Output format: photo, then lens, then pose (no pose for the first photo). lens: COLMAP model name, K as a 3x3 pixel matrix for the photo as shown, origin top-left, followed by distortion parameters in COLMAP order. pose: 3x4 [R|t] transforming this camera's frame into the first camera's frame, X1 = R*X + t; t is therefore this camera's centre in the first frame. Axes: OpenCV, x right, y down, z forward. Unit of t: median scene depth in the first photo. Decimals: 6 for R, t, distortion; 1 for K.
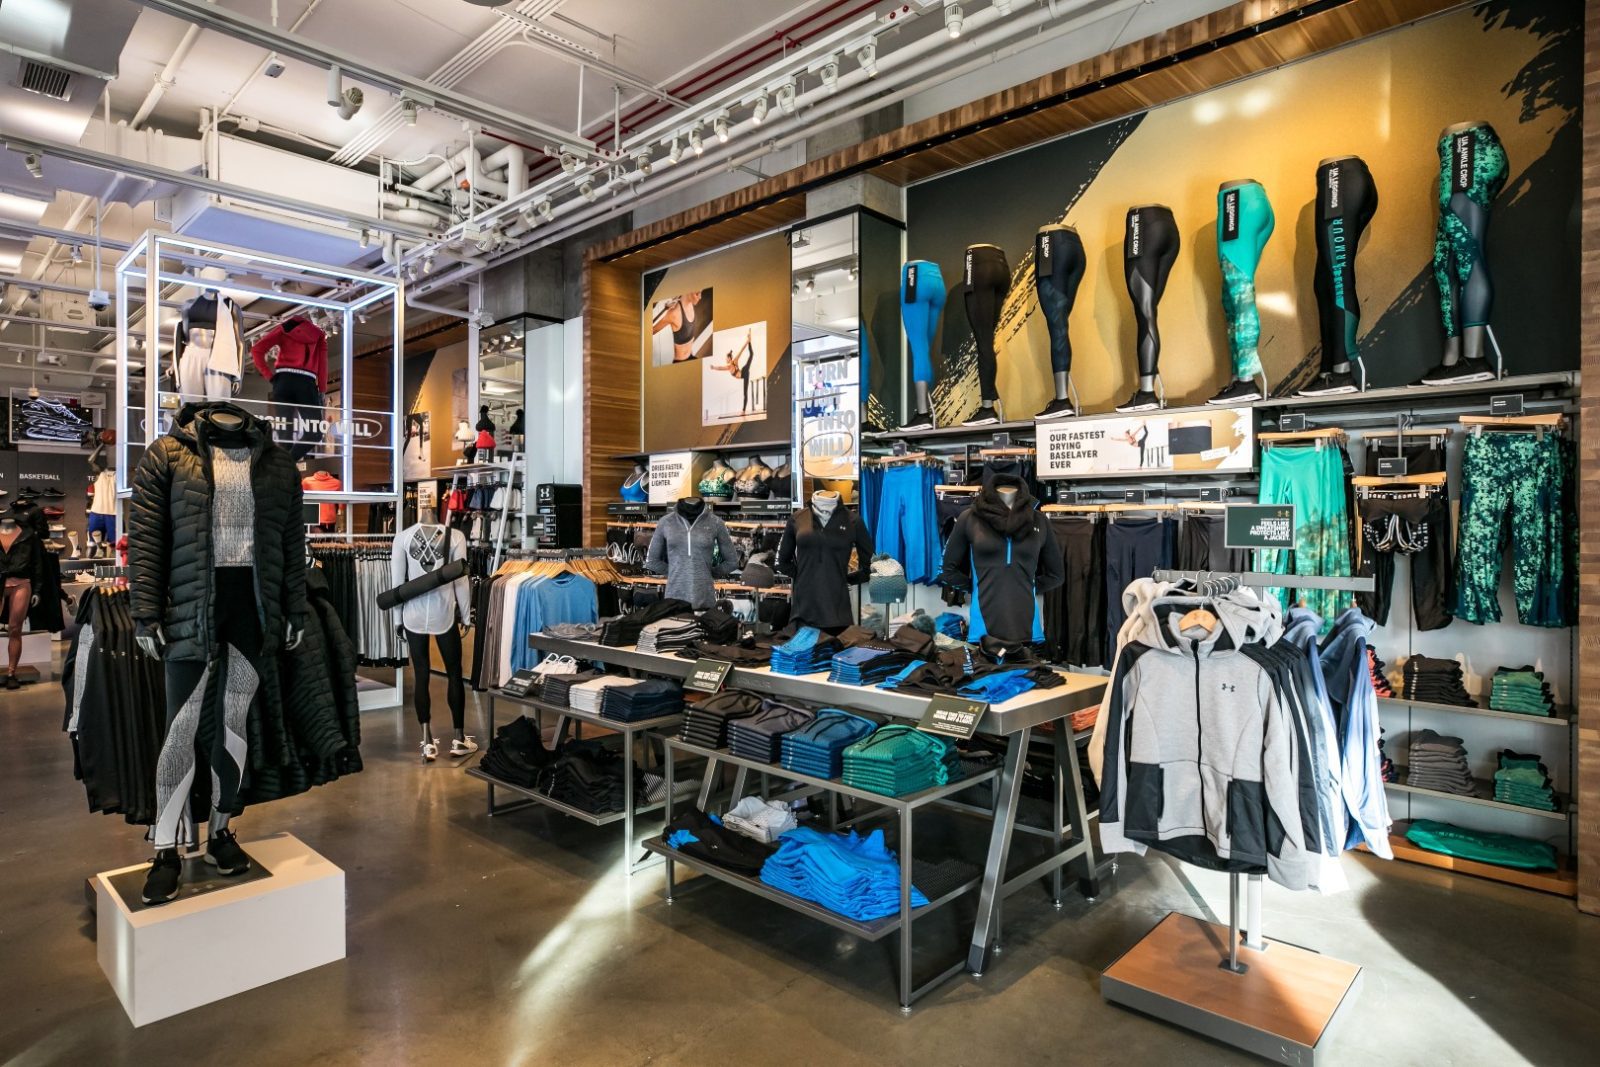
lens RADIAL K [[890.1, 0, 791.2], [0, 890.1, 523.7], [0, 0, 1]] dist [-0.004933, 0.000649]
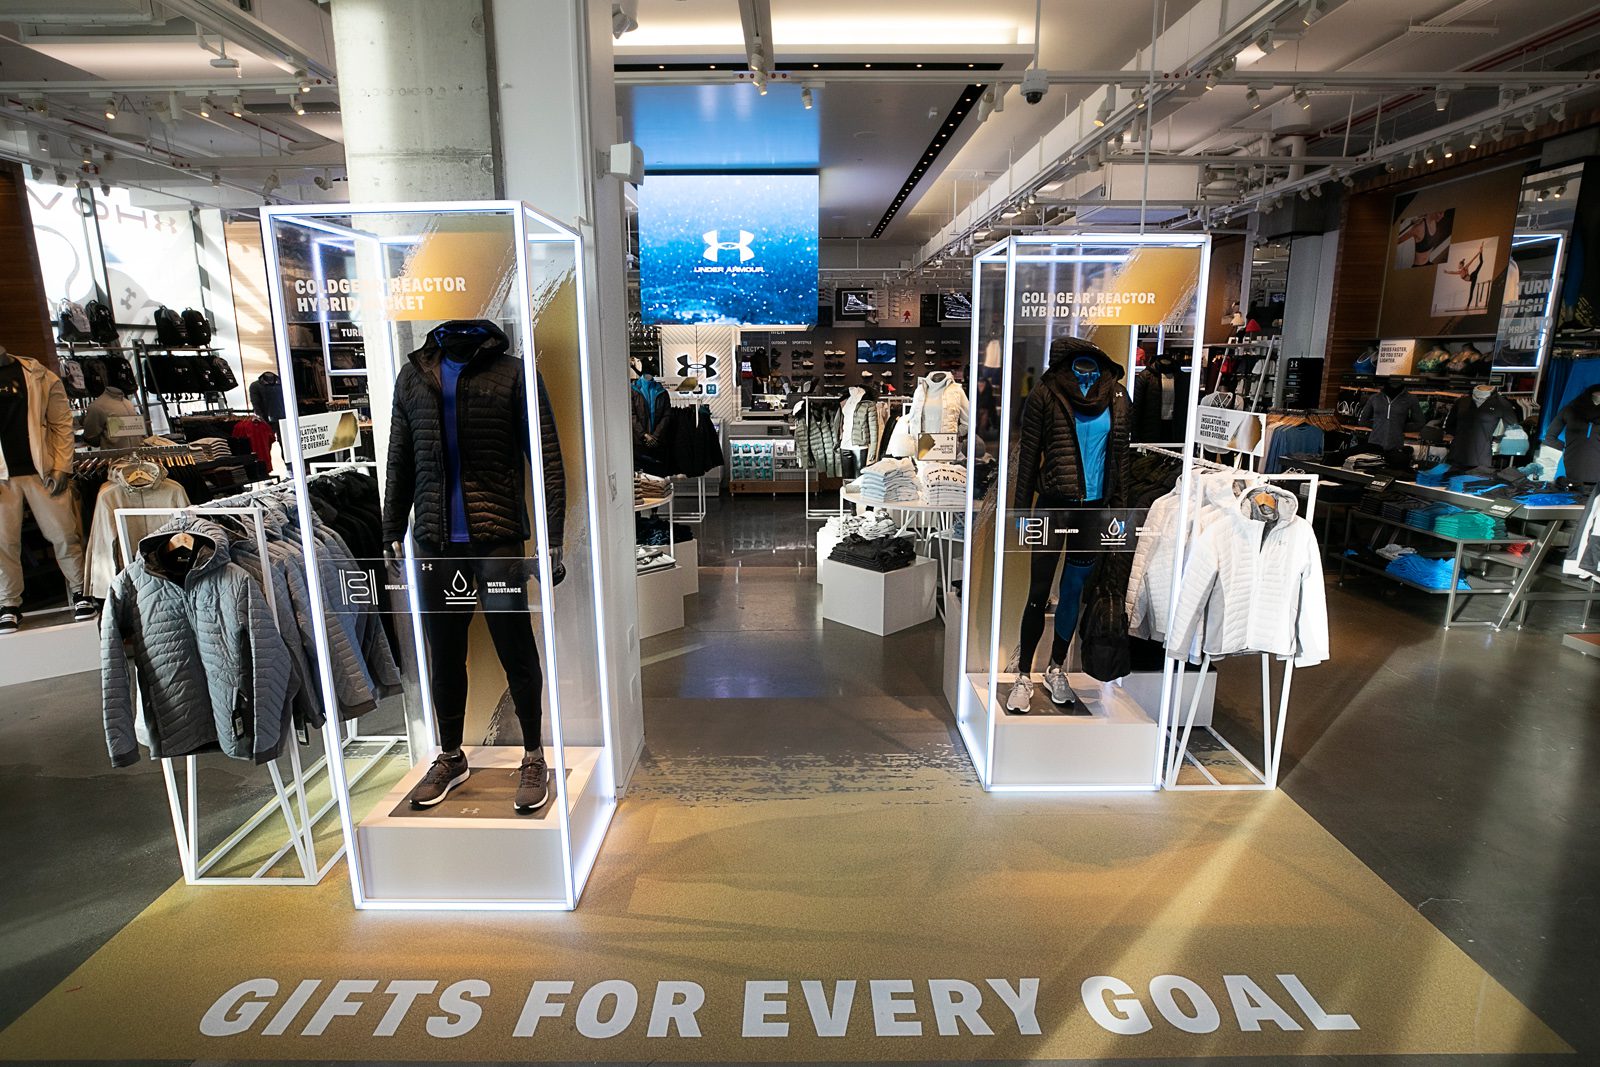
lens RADIAL K [[815.5, 0, 791.1], [0, 815.5, 529.0], [0, 0, 1]] dist [-0.019262, 0.002998]
pose [[0.693099, 0.145096, -0.706088, 0.146547], [0.006193, 0.978298, 0.207112, -0.057421], [0.720815, -0.147922, 0.677159, -0.609870]]
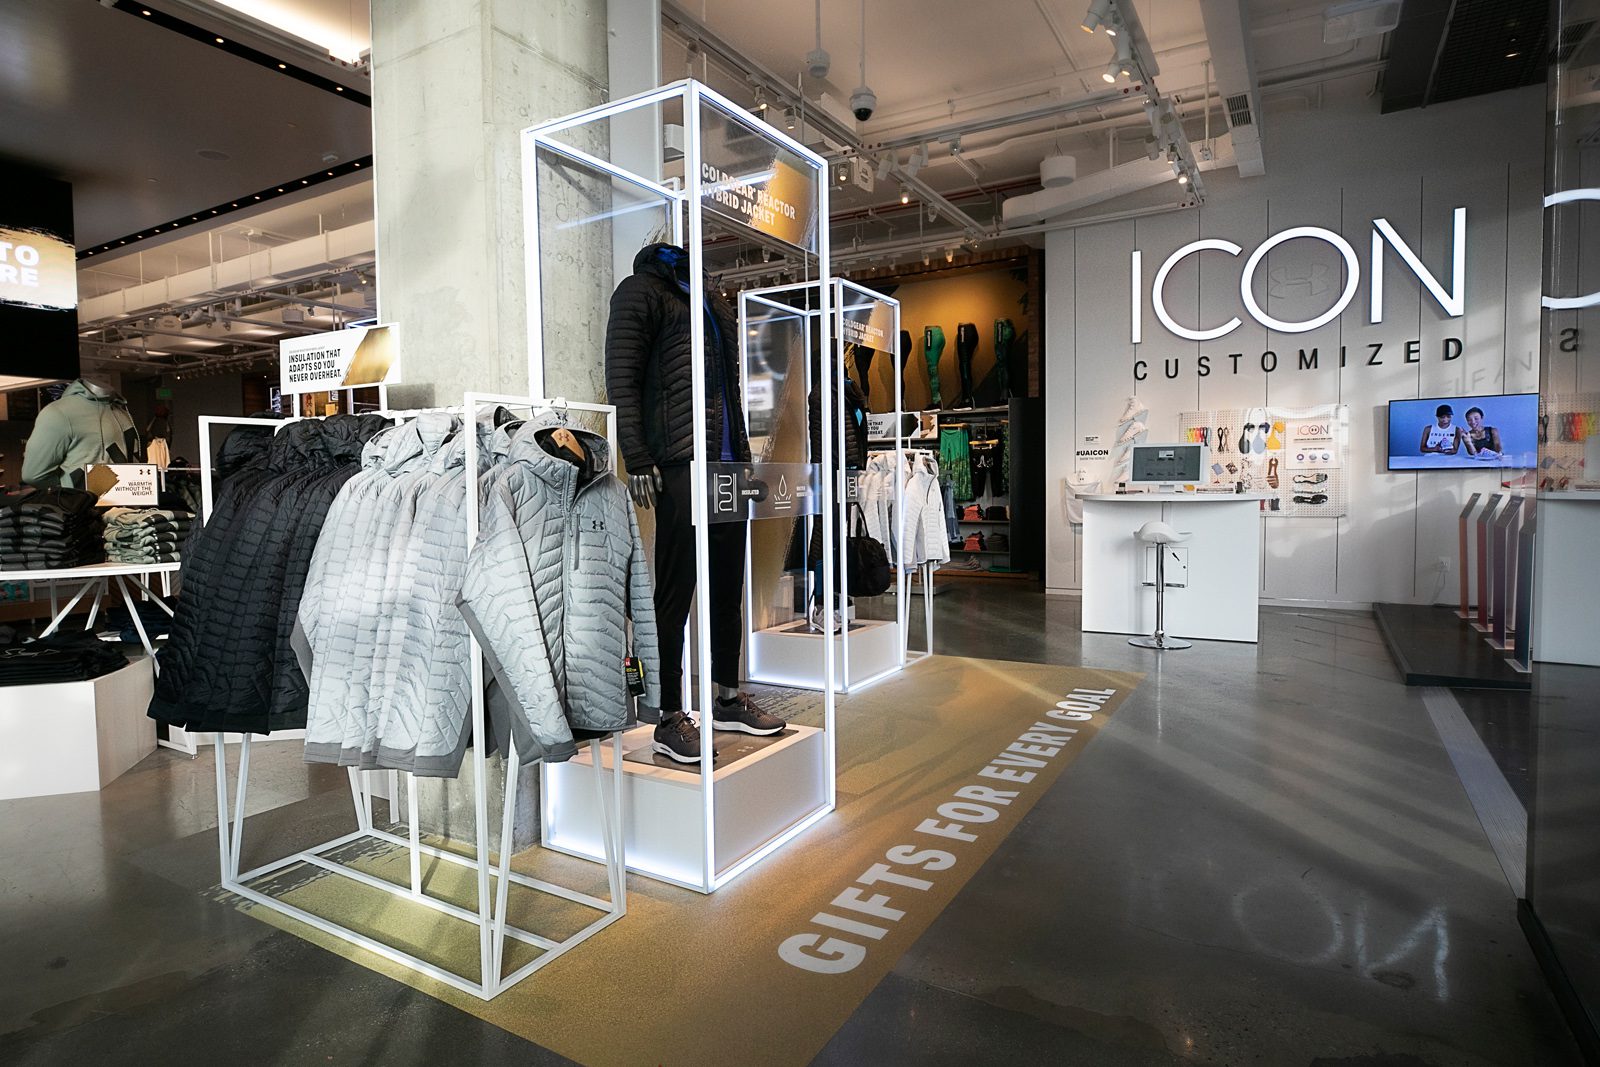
lens RADIAL K [[890.1, 0, 790.1], [0, 890.1, 527.4], [0, 0, 1]] dist [-0.004933, 0.000649]
pose [[0.972882, -0.025438, 0.229897, -0.309722], [0.014697, 0.998724, 0.048313, 0.041025], [-0.230833, -0.043624, 0.972015, -0.881600]]
